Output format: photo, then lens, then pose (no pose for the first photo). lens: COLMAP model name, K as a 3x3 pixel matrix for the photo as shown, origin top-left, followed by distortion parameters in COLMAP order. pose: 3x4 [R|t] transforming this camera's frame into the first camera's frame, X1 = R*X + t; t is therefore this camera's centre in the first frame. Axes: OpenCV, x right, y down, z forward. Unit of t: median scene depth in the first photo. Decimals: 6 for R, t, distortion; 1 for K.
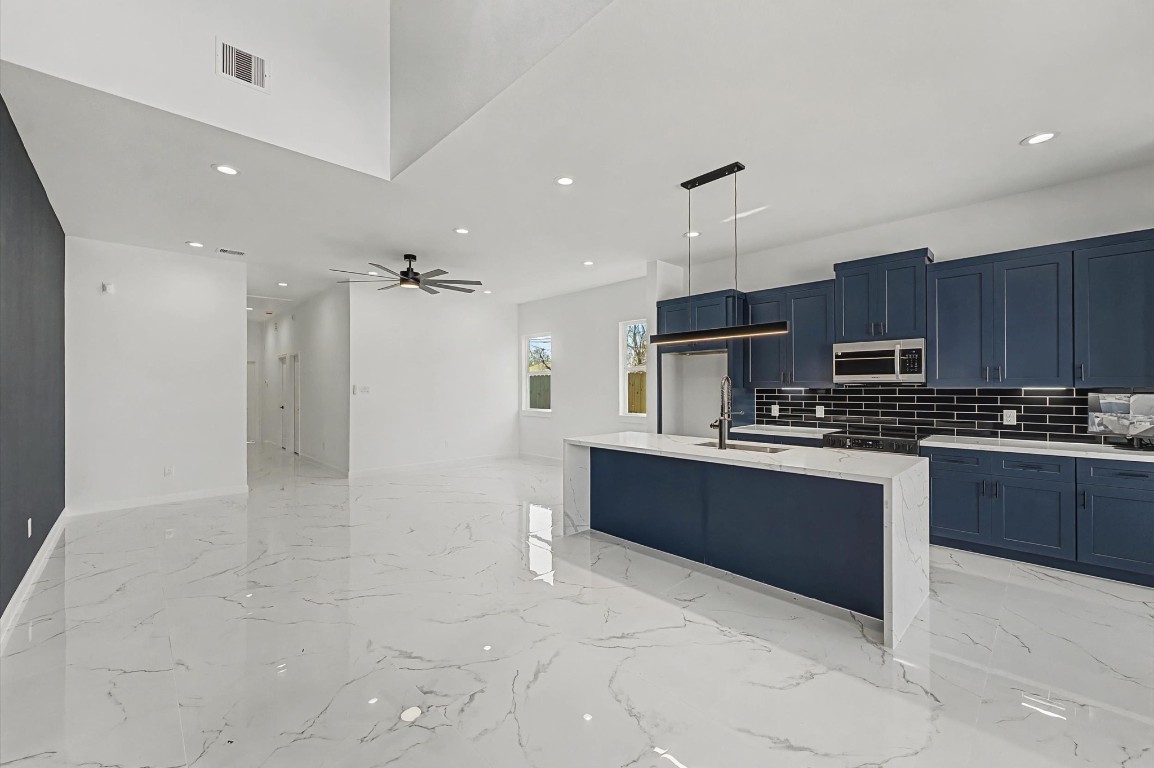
lens RADIAL K [[464.8, 0, 577.4], [0, 464.8, 387.1], [0, 0, 1]] dist [-0.002275, 0.000007]
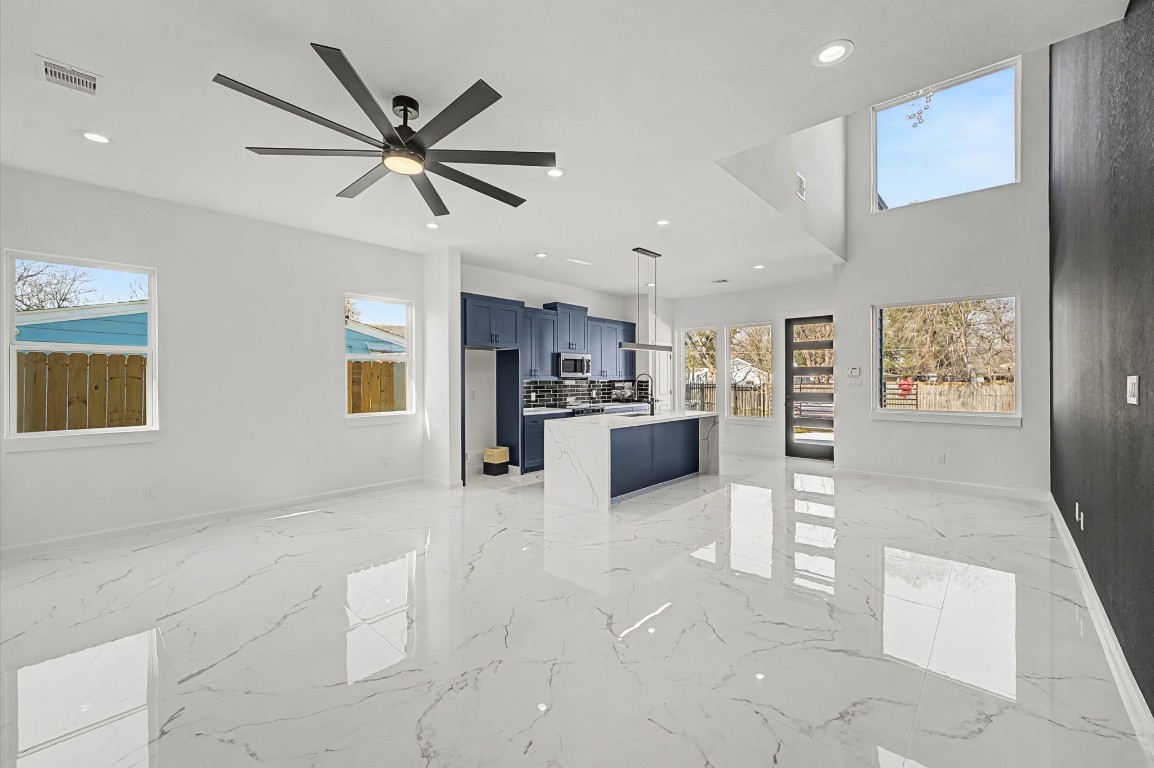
lens RADIAL K [[464.8, 0, 577.0], [0, 464.8, 379.0], [0, 0, 1]] dist [-0.002275, 0.000007]
pose [[-0.069831, 0.004797, 0.997547, -0.999924], [0.002848, 0.999985, -0.004610, 0.005005], [-0.997555, 0.002519, -0.069843, 1.011212]]
